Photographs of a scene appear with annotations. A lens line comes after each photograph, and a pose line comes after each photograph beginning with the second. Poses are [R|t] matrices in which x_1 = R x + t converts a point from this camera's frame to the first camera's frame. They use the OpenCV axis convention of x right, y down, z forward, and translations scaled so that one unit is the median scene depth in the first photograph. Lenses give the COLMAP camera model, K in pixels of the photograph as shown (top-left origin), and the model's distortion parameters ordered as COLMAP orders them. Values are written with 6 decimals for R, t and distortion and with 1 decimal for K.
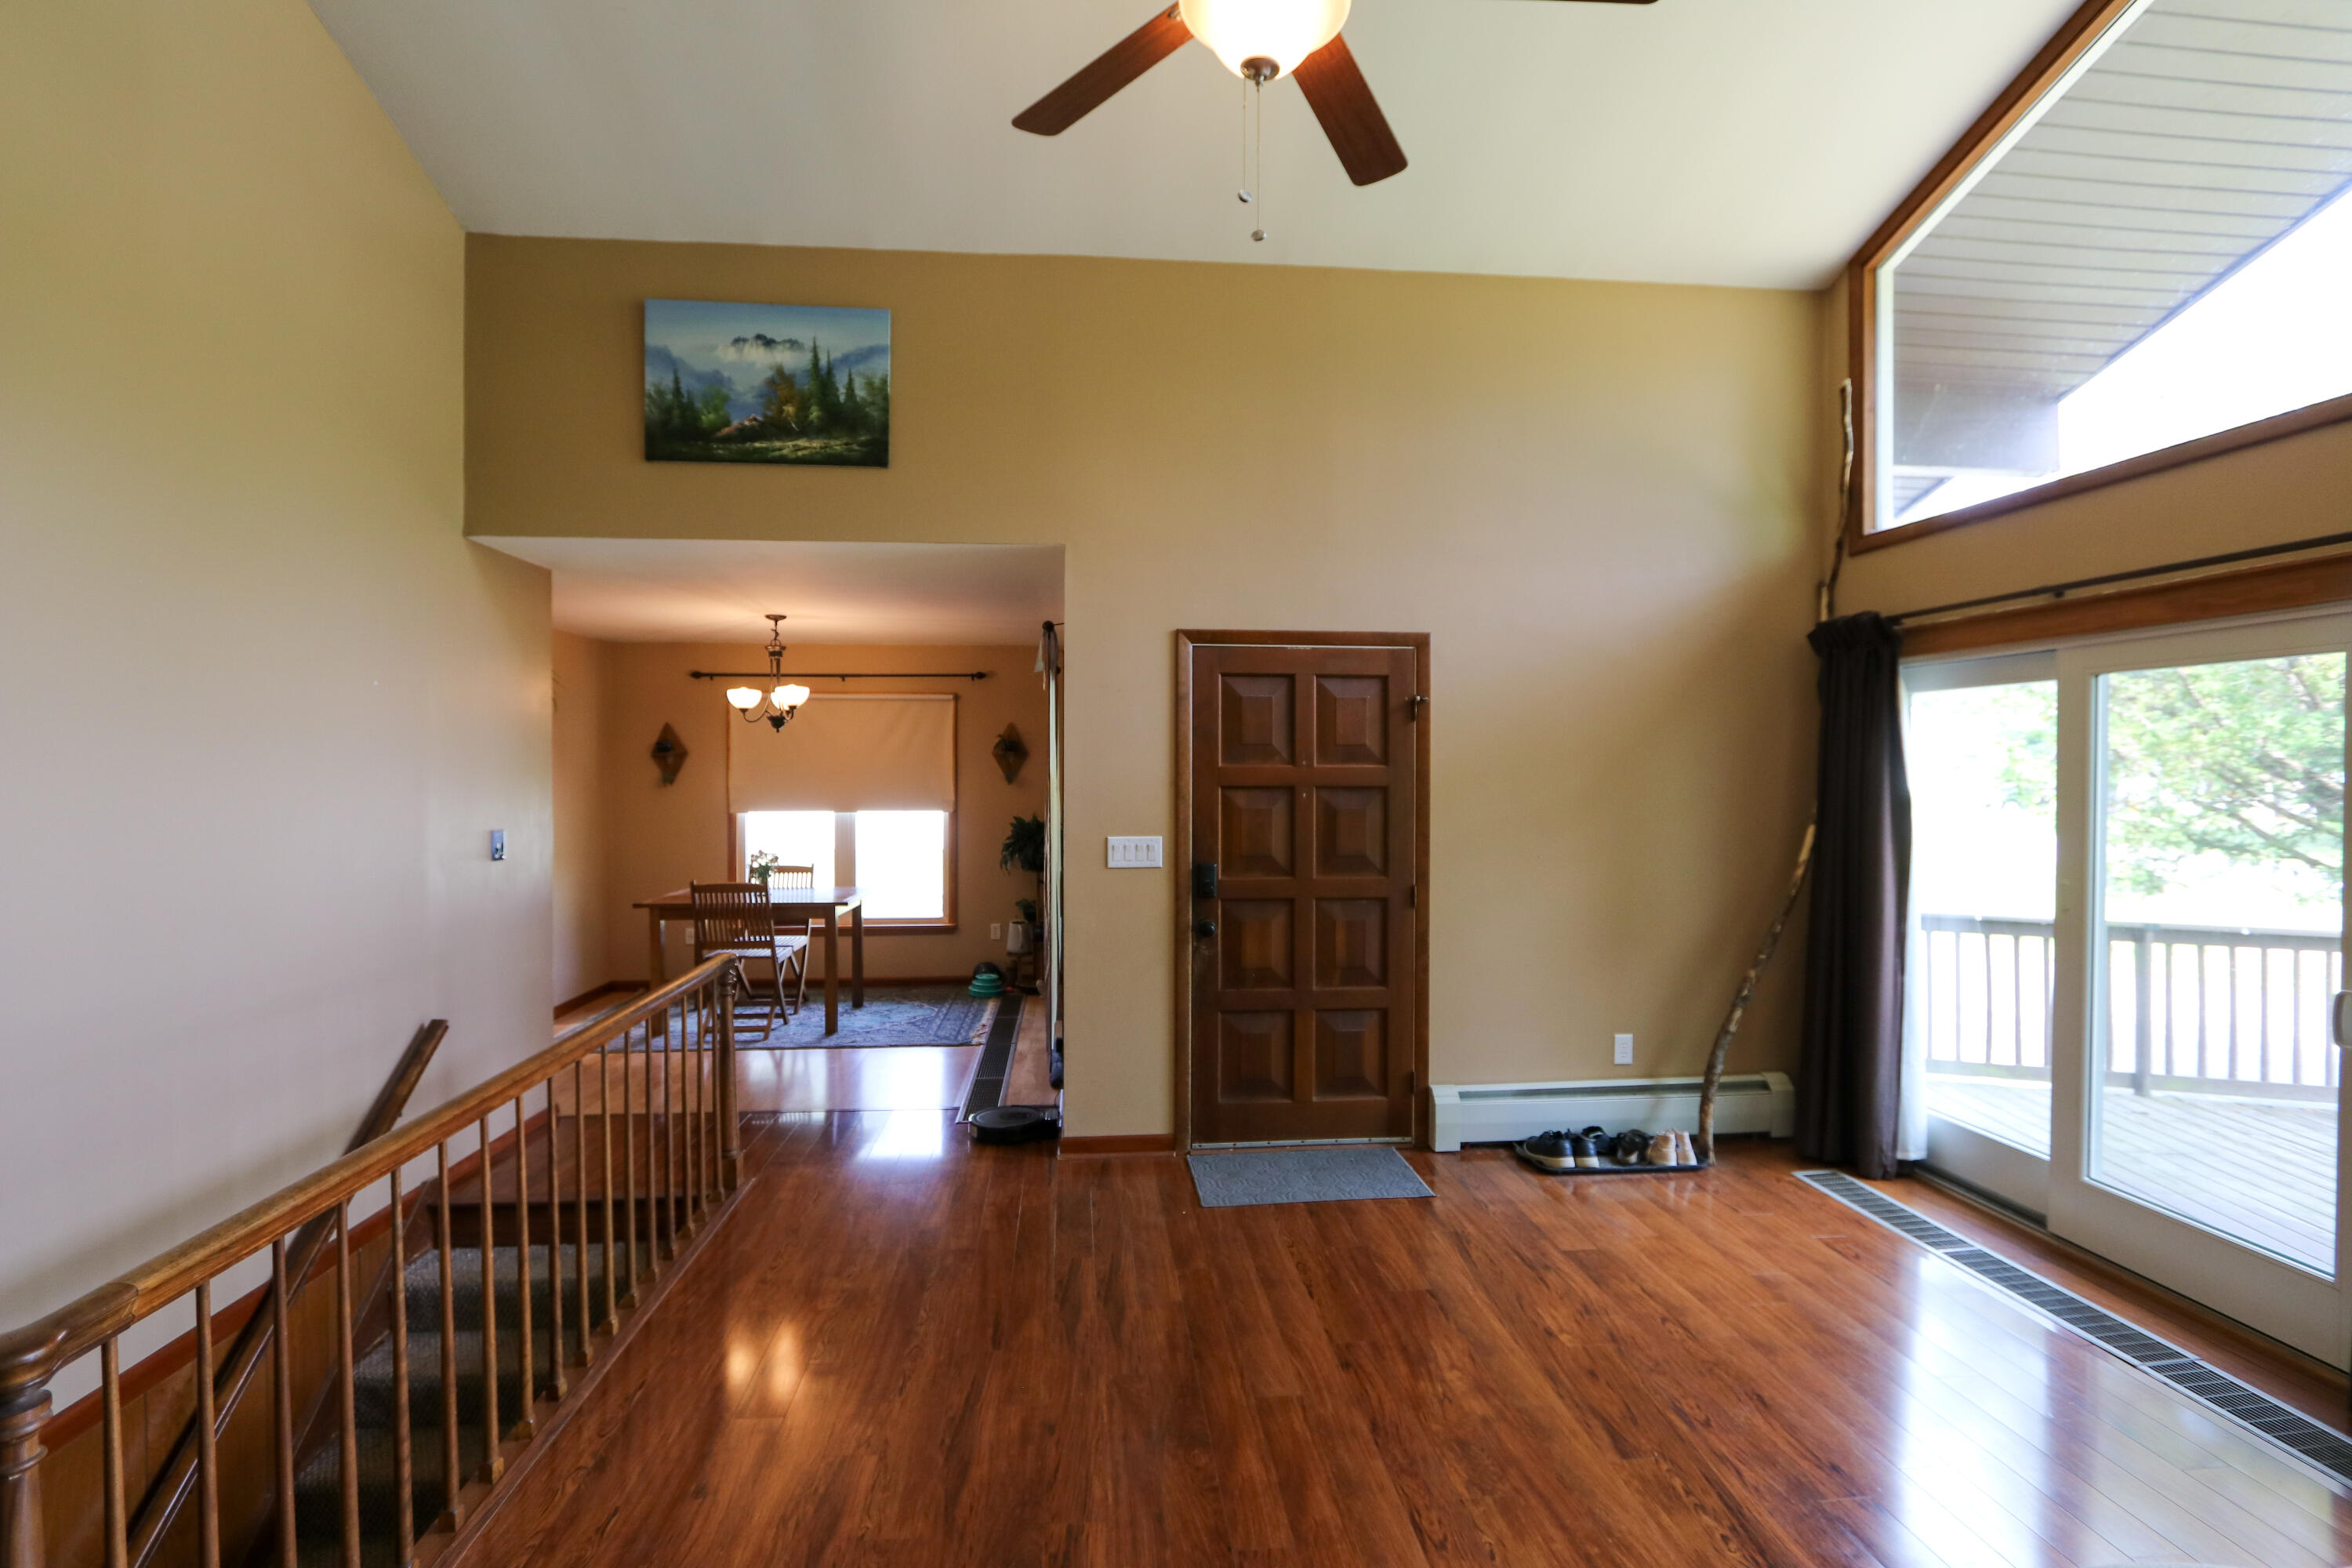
lens RADIAL K [[1099.8, 0, 1176.0], [0, 1099.8, 784.0], [0, 0, 1]] dist [-0.001987, -0.000042]
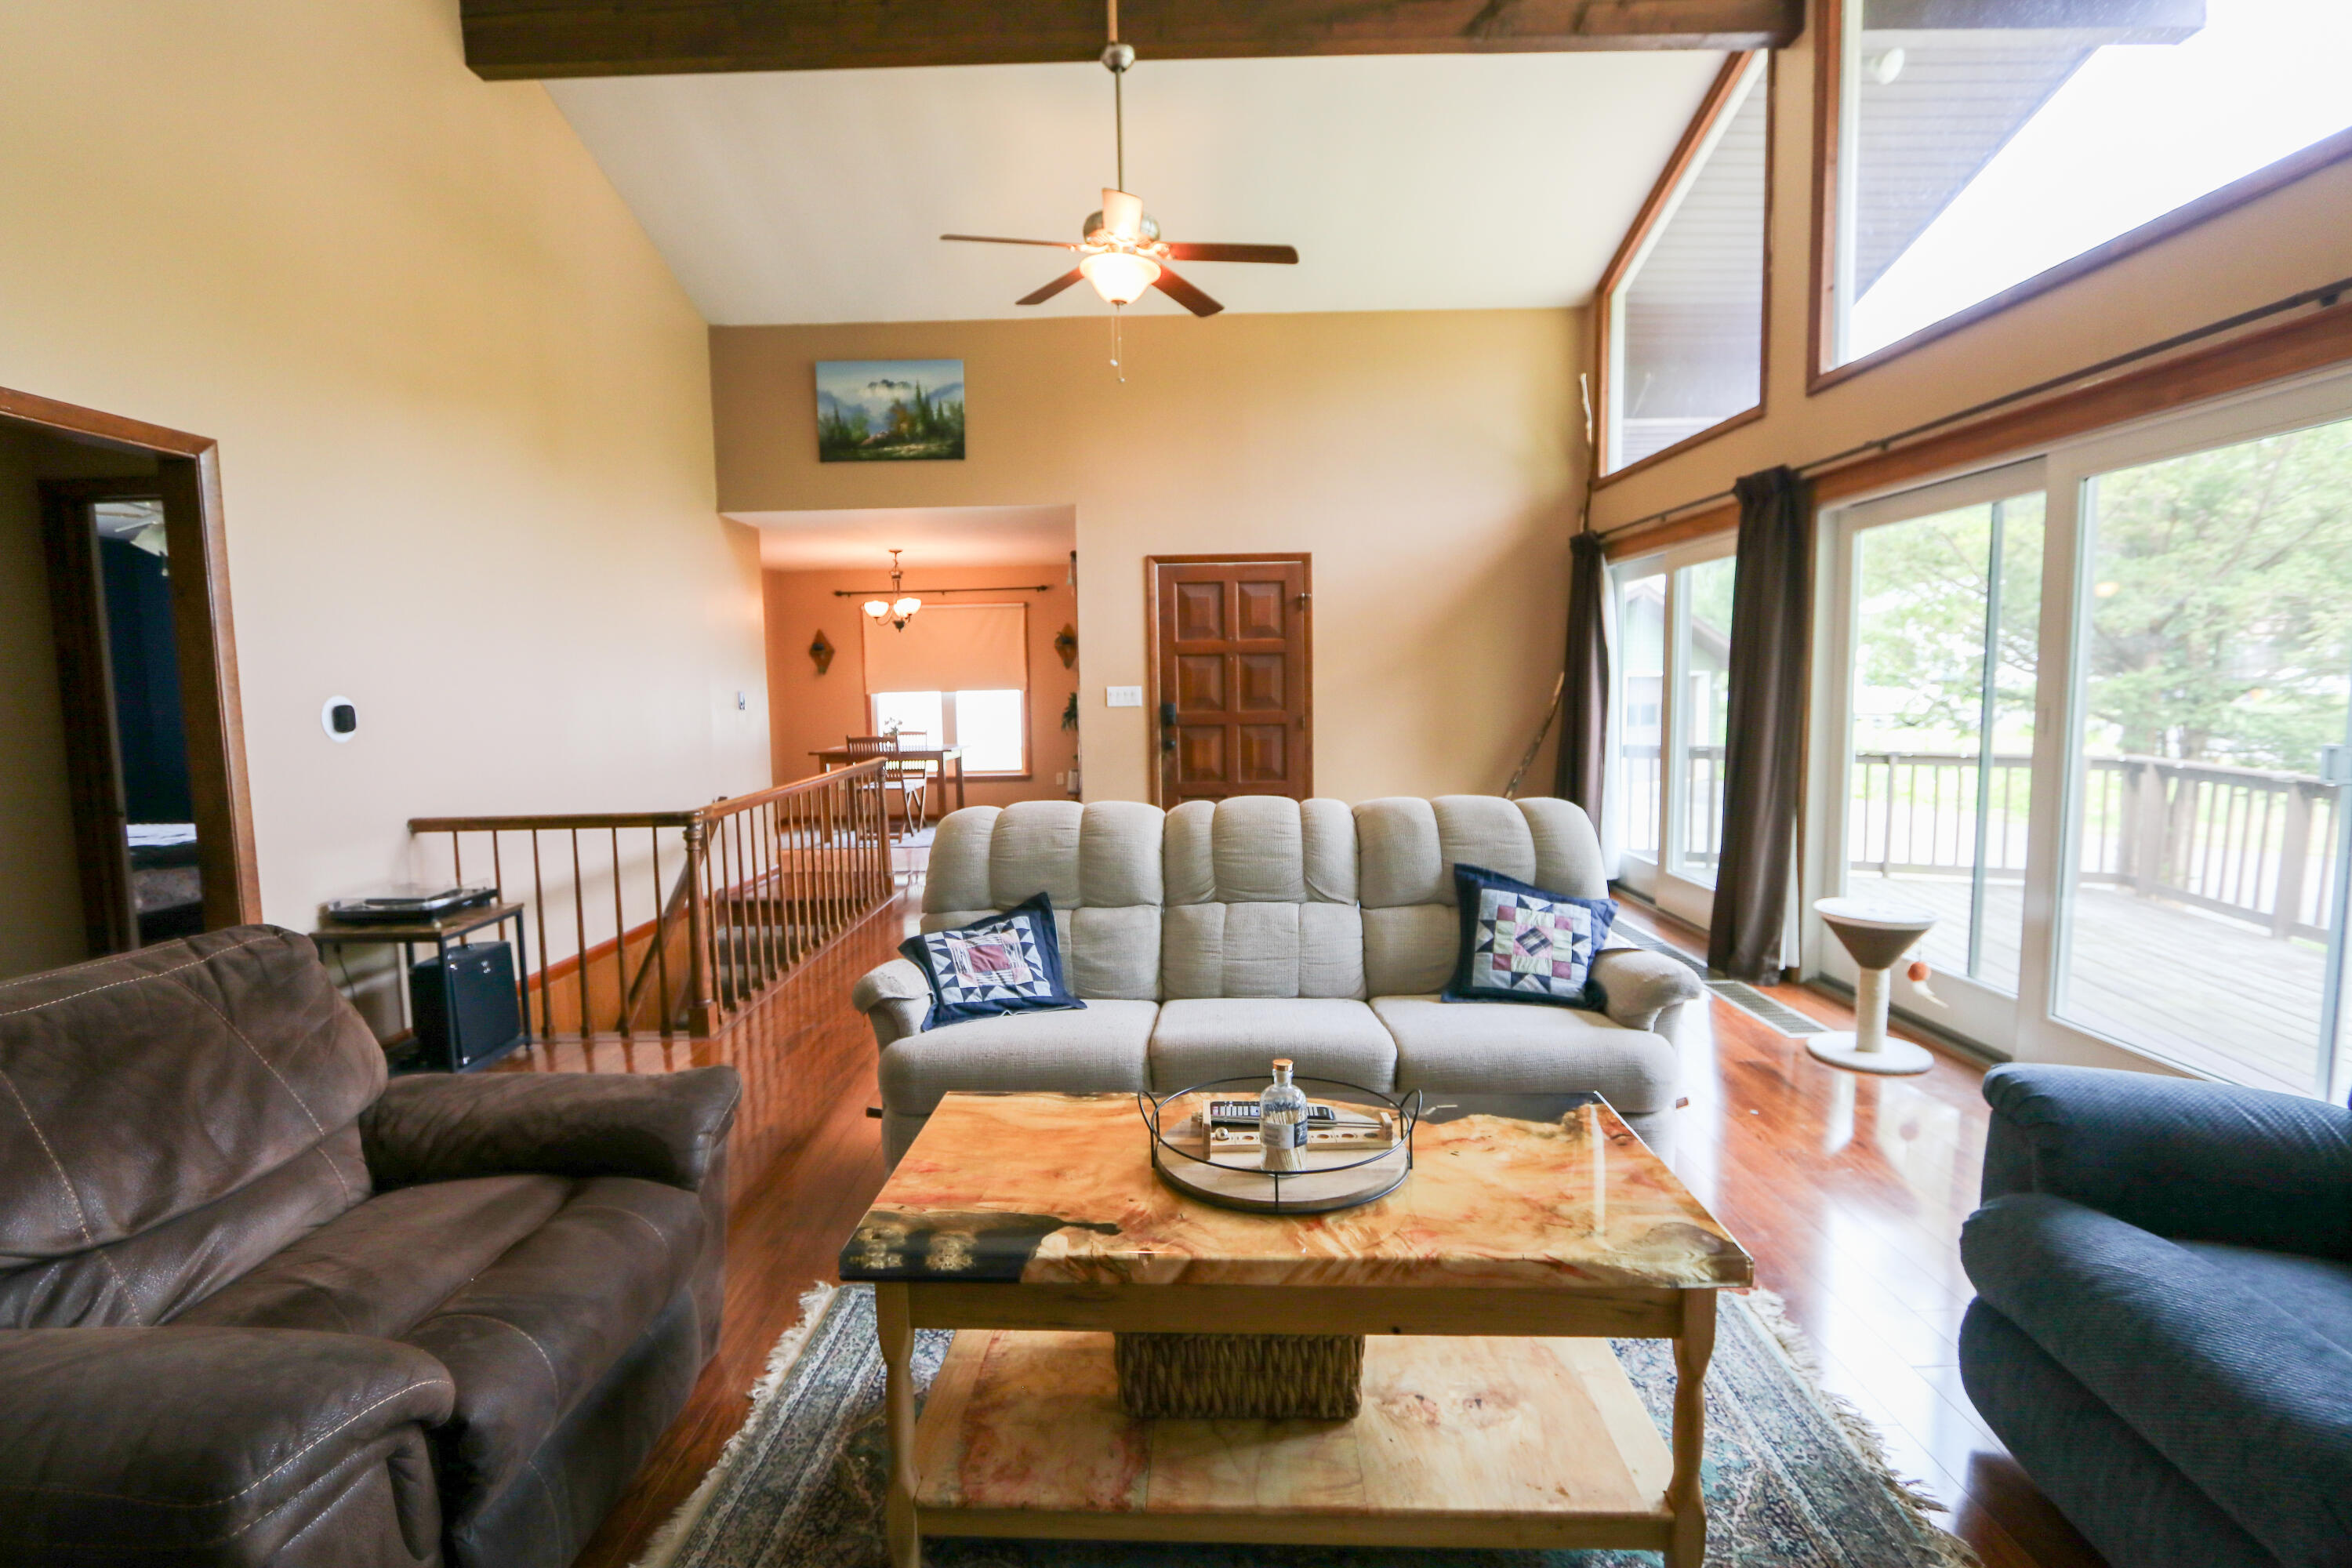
lens RADIAL K [[1099.8, 0, 1176.0], [0, 1099.8, 784.0], [0, 0, 1]] dist [-0.001987, -0.000042]
pose [[0.995789, -0.012358, -0.090838, 0.179002], [0.019767, 0.996509, 0.081116, 0.058650], [0.089519, -0.082571, 0.992557, -0.585986]]
